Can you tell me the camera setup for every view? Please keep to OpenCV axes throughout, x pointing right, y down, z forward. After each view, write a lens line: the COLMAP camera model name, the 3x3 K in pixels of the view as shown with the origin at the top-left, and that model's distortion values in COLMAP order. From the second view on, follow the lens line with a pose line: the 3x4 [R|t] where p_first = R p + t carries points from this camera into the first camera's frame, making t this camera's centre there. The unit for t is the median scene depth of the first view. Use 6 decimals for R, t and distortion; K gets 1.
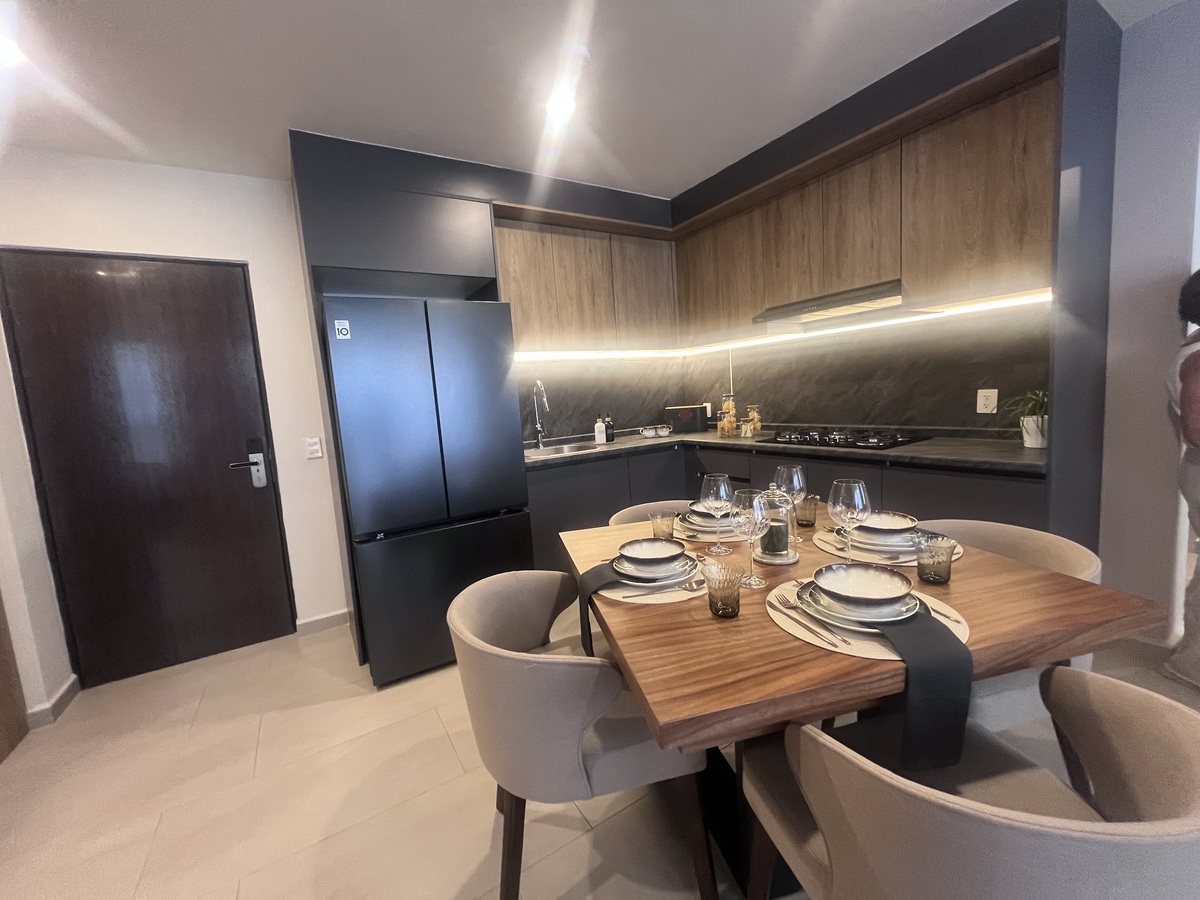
lens RADIAL K [[481.4, 0, 602.2], [0, 481.4, 448.5], [0, 0, 1]] dist [-0.004674, 0.000342]
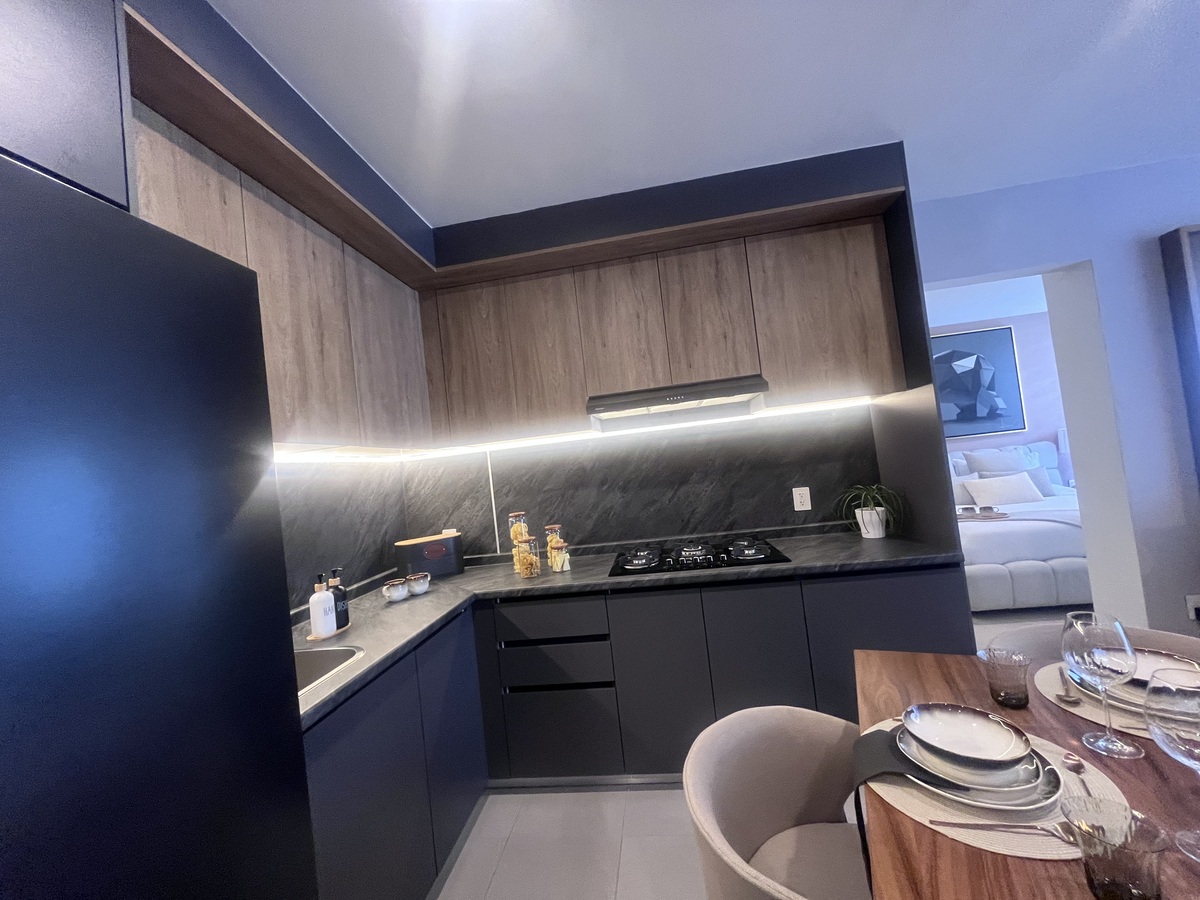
lens RADIAL K [[481.4, 0, 601.0], [0, 481.4, 447.9], [0, 0, 1]] dist [-0.004674, 0.000342]
pose [[0.642896, 0.028239, 0.765432, -0.237836], [0.156314, 0.973452, -0.167204, -0.083228], [-0.749833, 0.227142, 0.621415, 0.545398]]
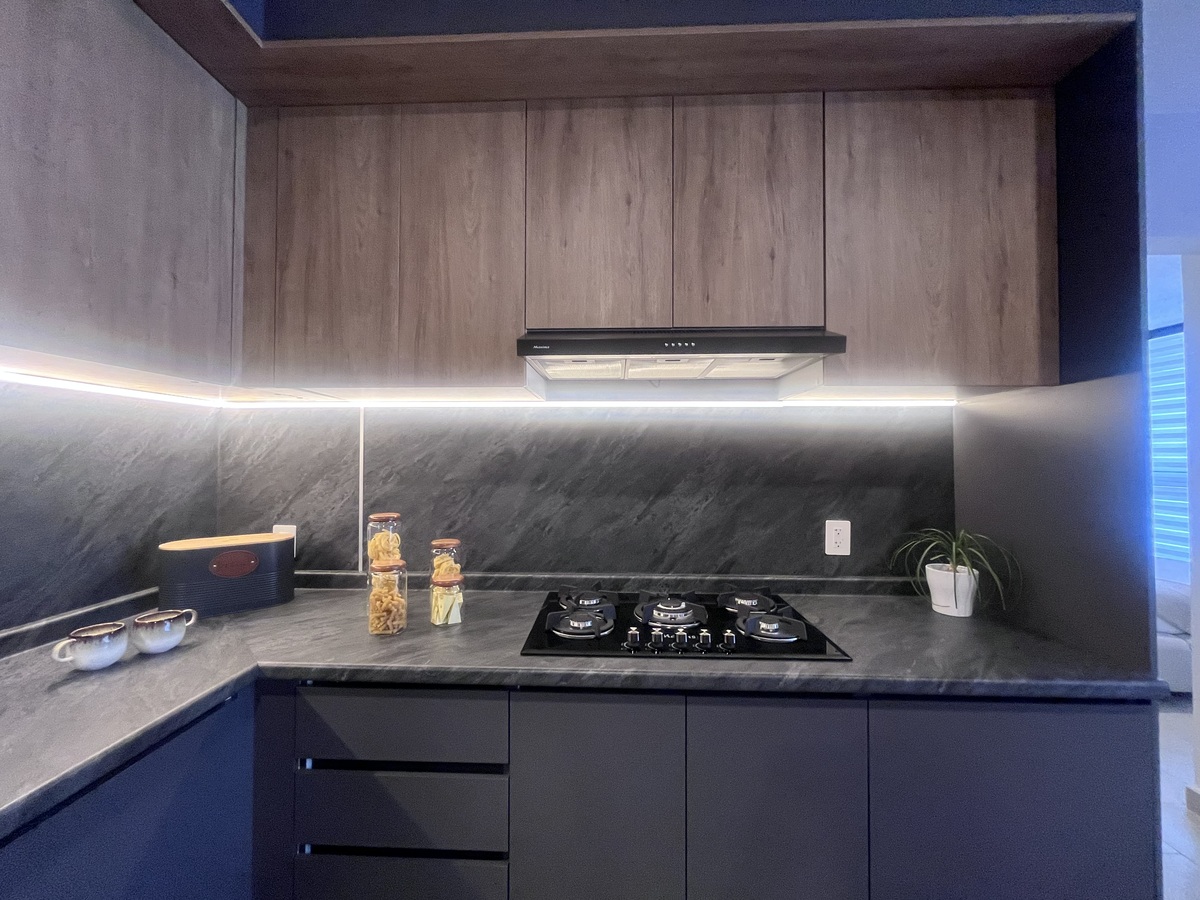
lens RADIAL K [[481.4, 0, 600.2], [0, 481.4, 446.1], [0, 0, 1]] dist [-0.004674, 0.000342]
pose [[0.566096, 0.089828, 0.819430, 0.029068], [0.054010, 0.987867, -0.145605, -0.121652], [-0.822568, 0.126684, 0.554376, 0.738374]]
